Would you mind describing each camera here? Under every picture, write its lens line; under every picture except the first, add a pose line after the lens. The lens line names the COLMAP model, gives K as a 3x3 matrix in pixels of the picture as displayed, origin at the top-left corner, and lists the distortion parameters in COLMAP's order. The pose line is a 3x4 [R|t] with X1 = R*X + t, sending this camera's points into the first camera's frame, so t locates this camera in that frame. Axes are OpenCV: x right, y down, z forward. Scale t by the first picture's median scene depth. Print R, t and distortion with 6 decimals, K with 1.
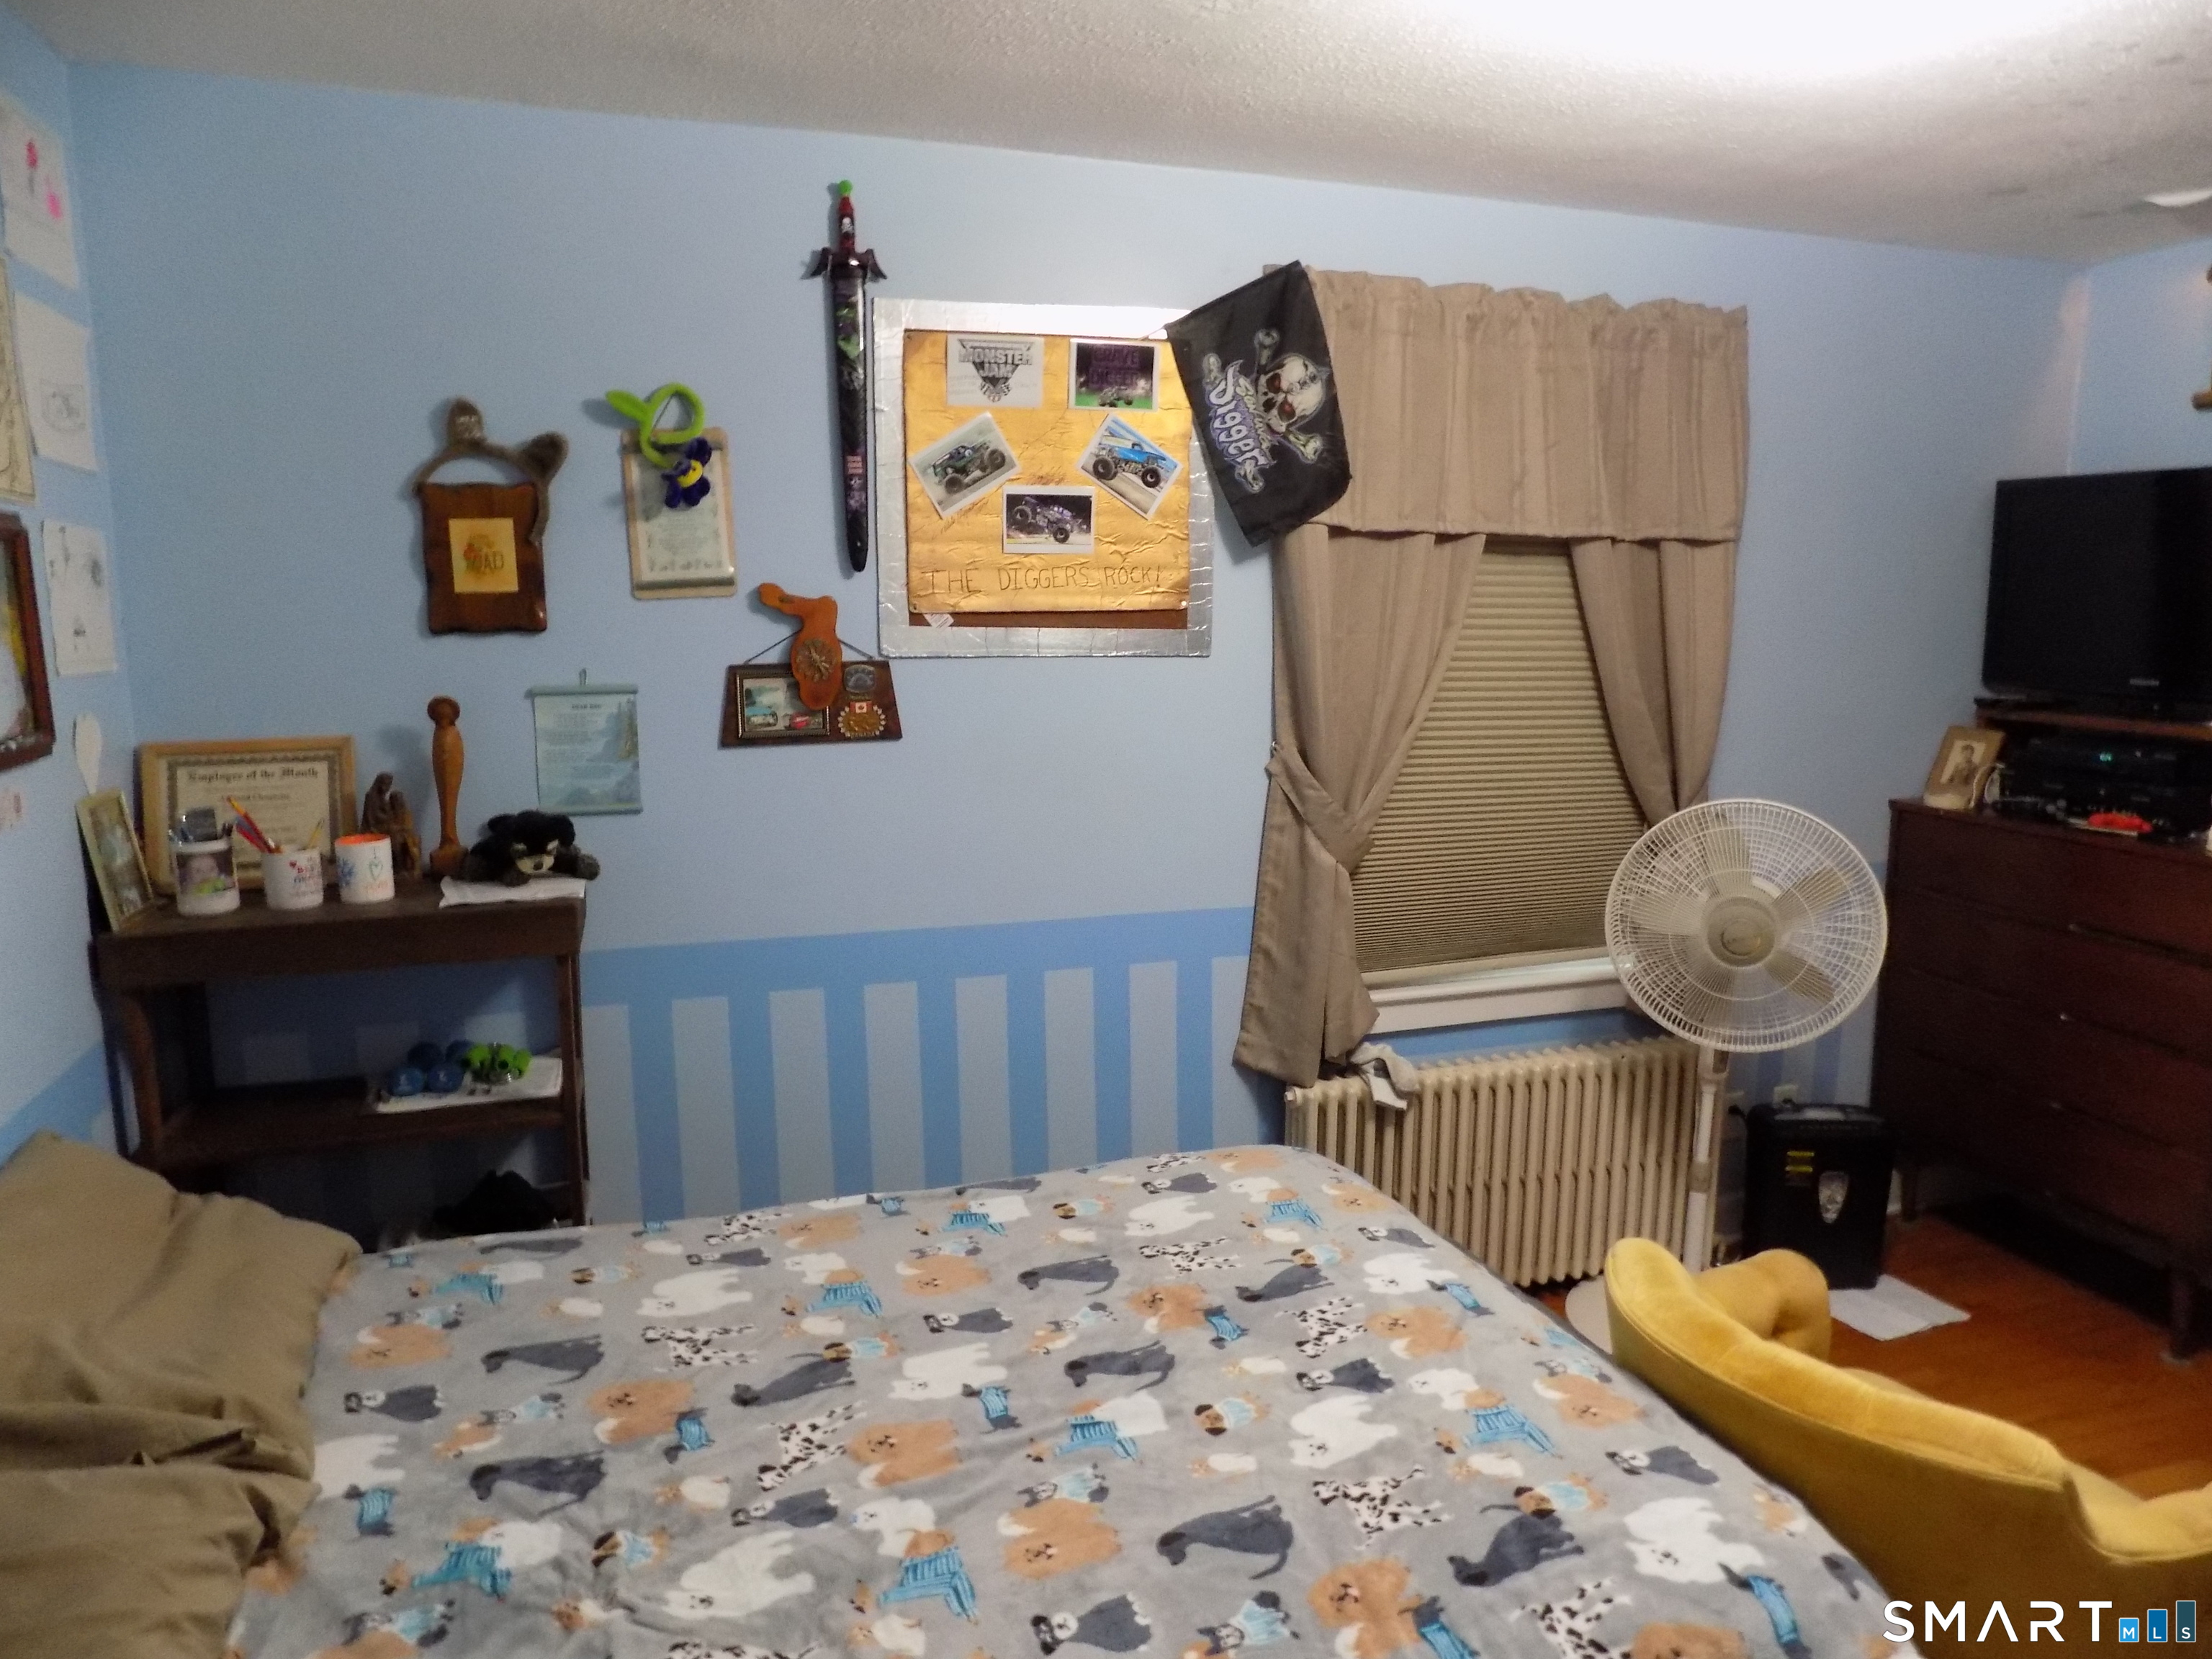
lens RADIAL K [[1510.3, 0, 1099.6], [0, 1510.3, 836.3], [0, 0, 1]] dist [-0.070408, 0.066329]
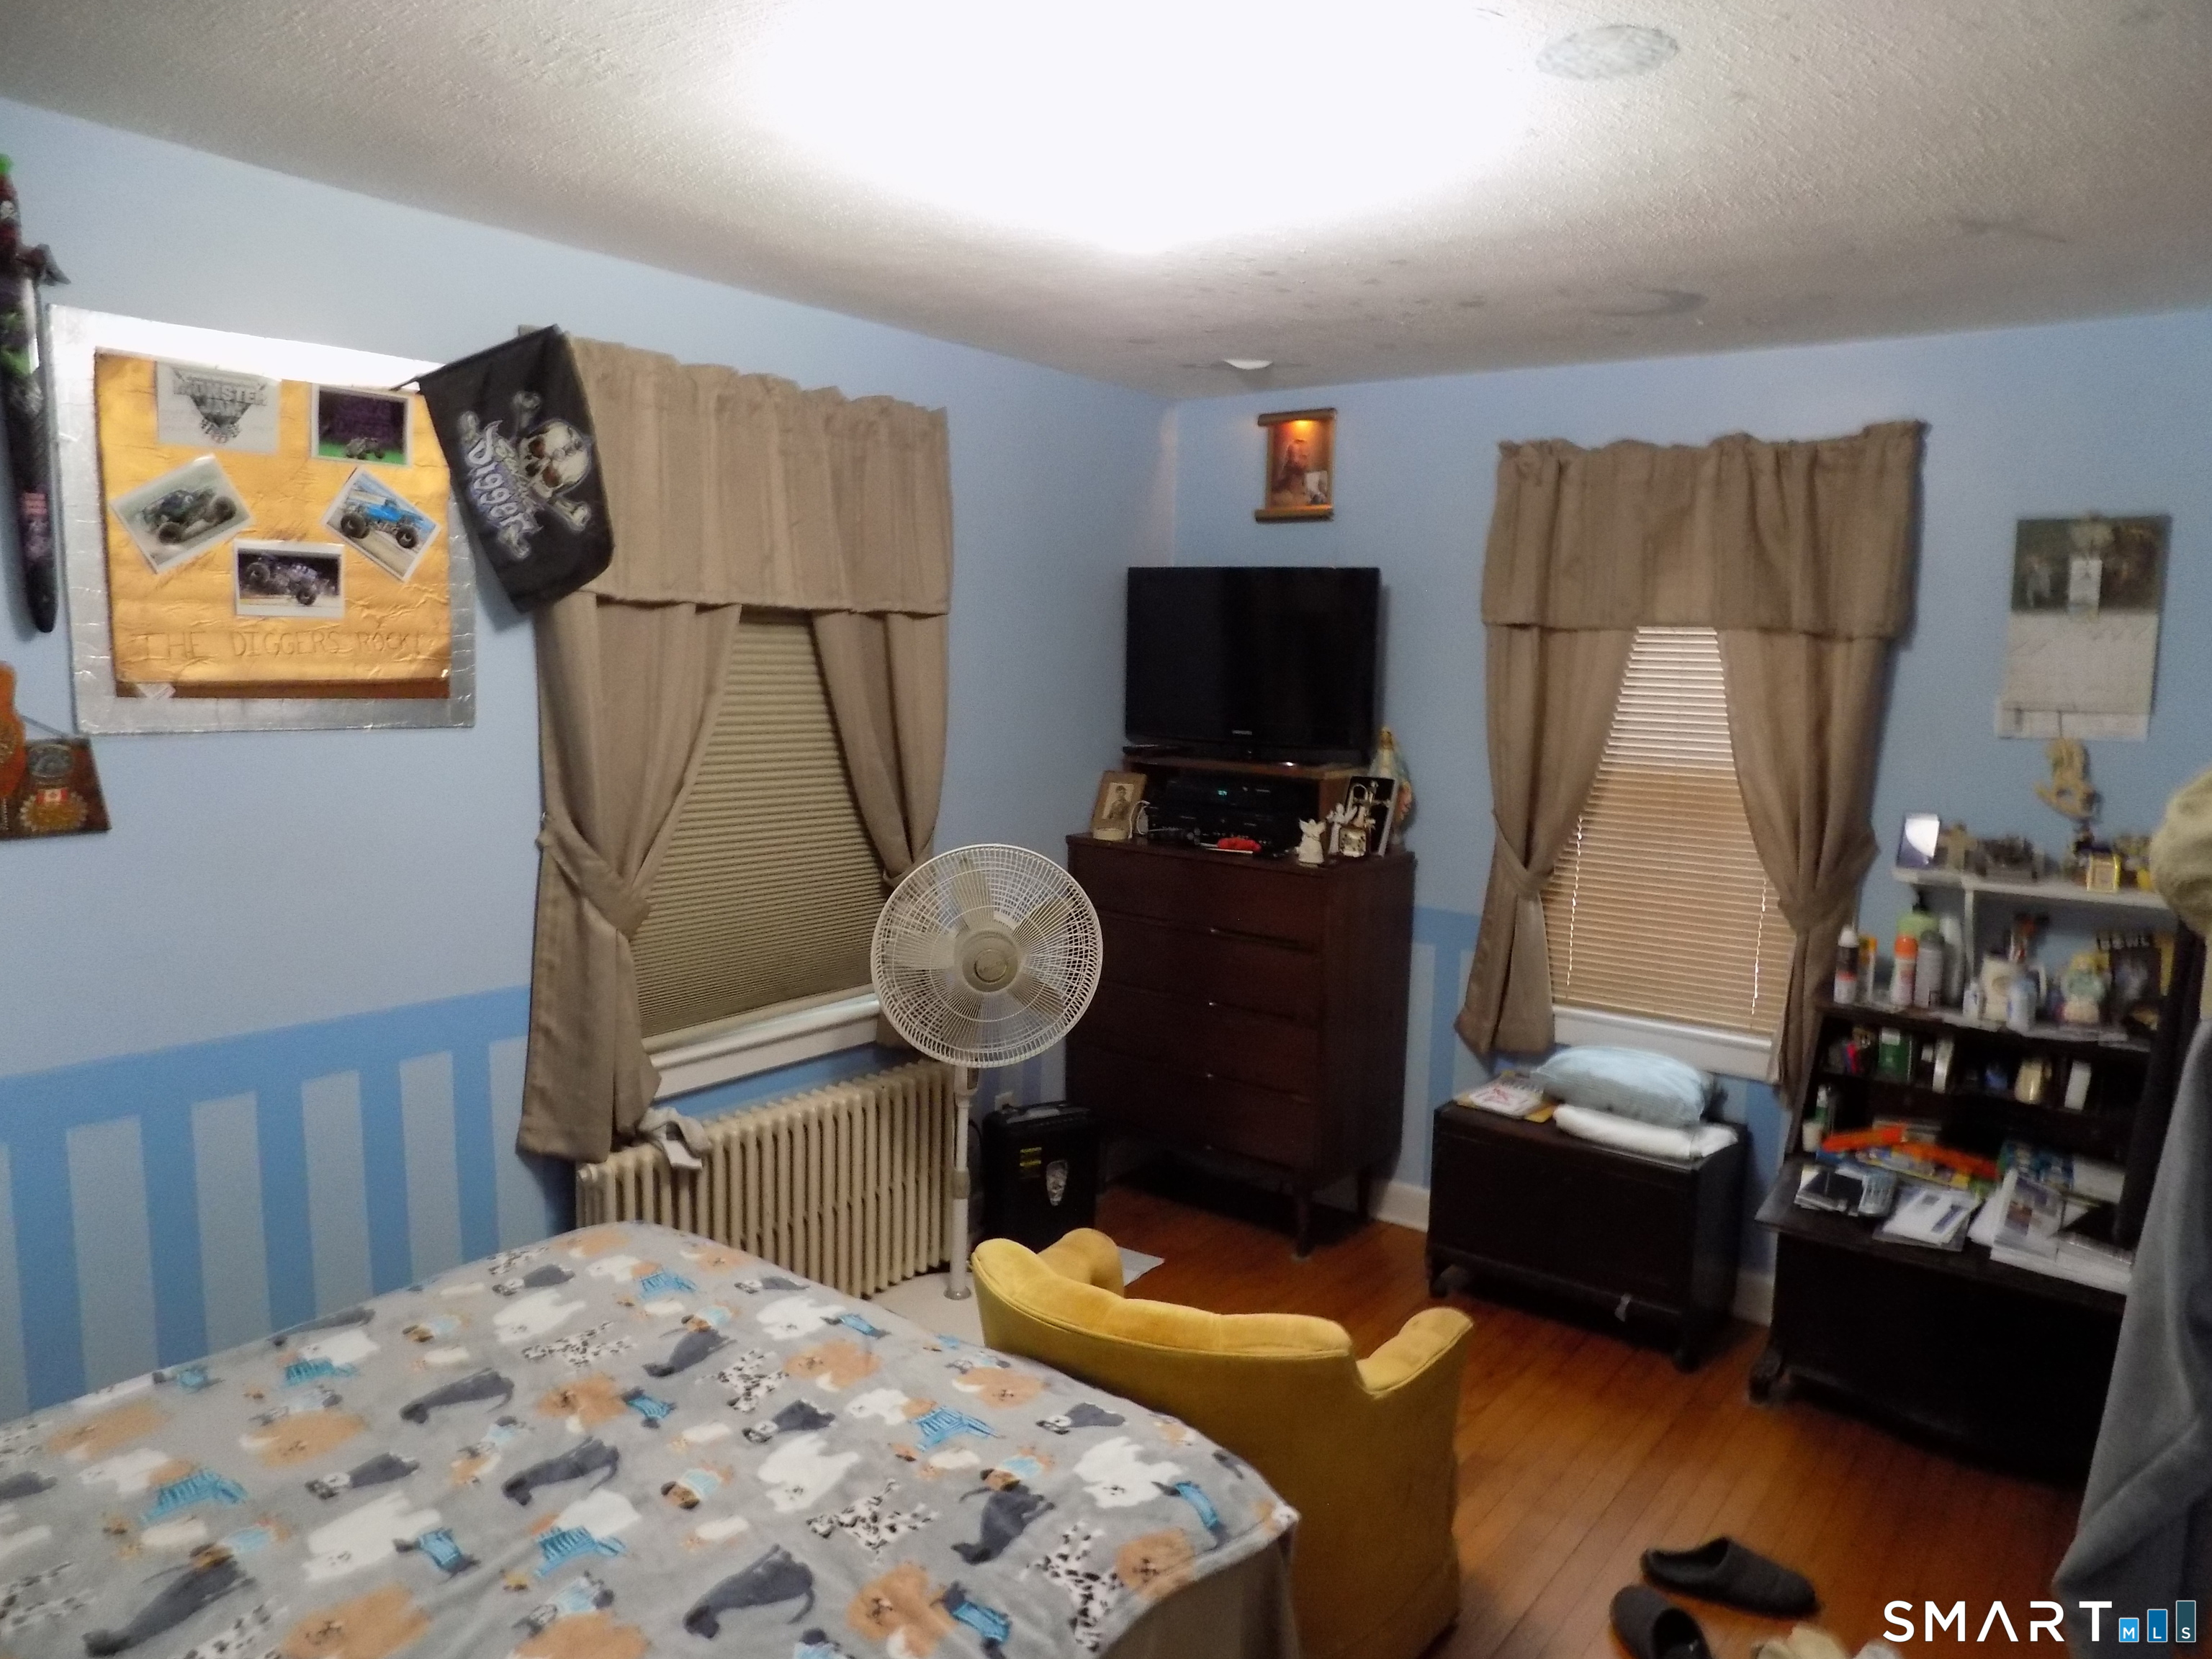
lens RADIAL K [[1510.3, 0, 1141.5], [0, 1510.3, 844.0], [0, 0, 1]] dist [-0.070408, 0.066329]
pose [[0.820709, -0.057209, 0.568475, -0.127291], [0.071945, 0.997402, -0.003494, -0.012916], [-0.566799, 0.043767, 0.822693, -0.010552]]
